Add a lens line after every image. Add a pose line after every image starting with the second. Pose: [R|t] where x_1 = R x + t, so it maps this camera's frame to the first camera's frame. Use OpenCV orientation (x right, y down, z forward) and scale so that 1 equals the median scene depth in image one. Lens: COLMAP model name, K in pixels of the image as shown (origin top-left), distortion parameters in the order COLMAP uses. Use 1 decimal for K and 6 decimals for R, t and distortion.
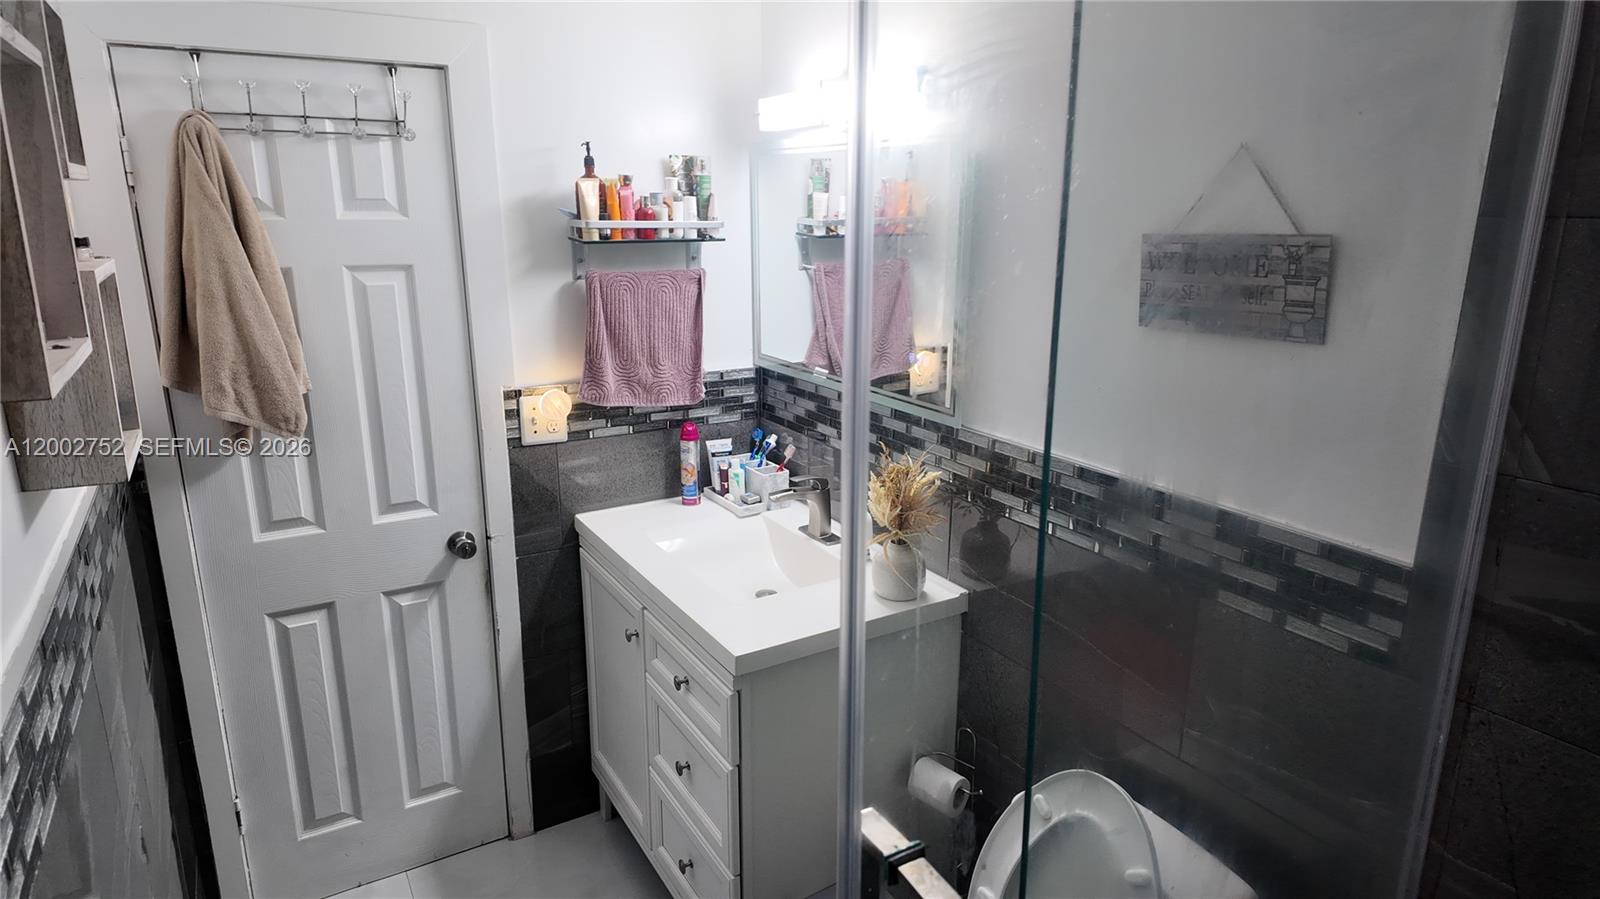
lens RADIAL K [[933.2, 0, 800.8], [0, 933.2, 452.7], [0, 0, 1]] dist [0.084424, -0.107328]
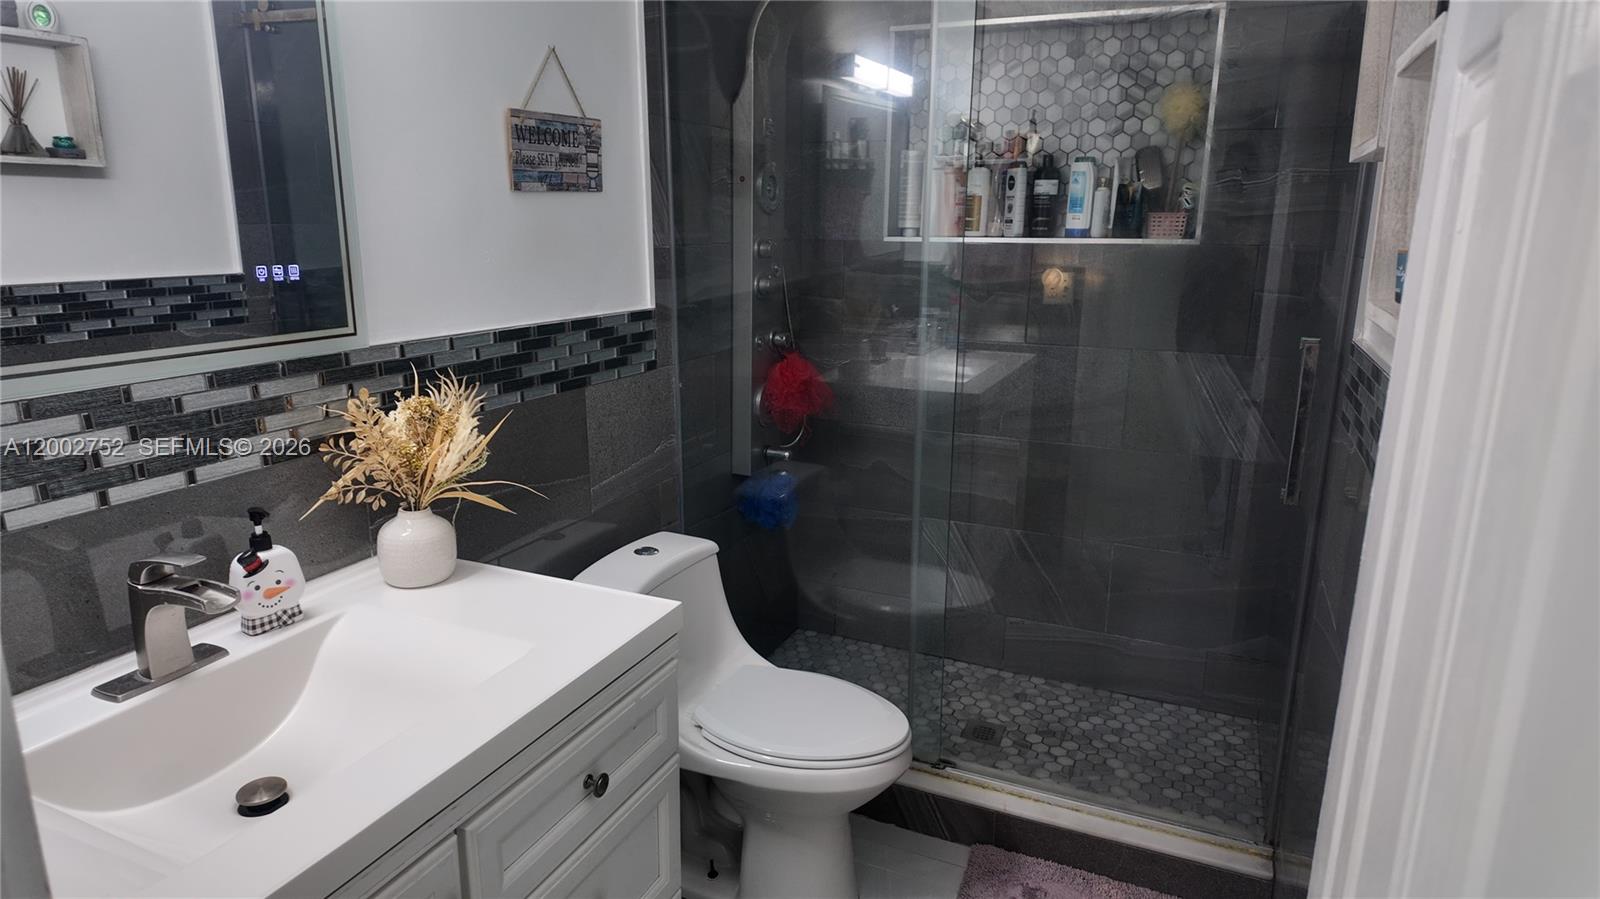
lens RADIAL K [[933.2, 0, 800.8], [0, 933.2, 452.7], [0, 0, 1]] dist [0.084424, -0.107328]
pose [[-0.574208, -0.211017, 0.791048, -0.933902], [0.197962, 0.901757, 0.384247, -0.245402], [-0.794416, 0.377235, -0.476022, 1.558036]]
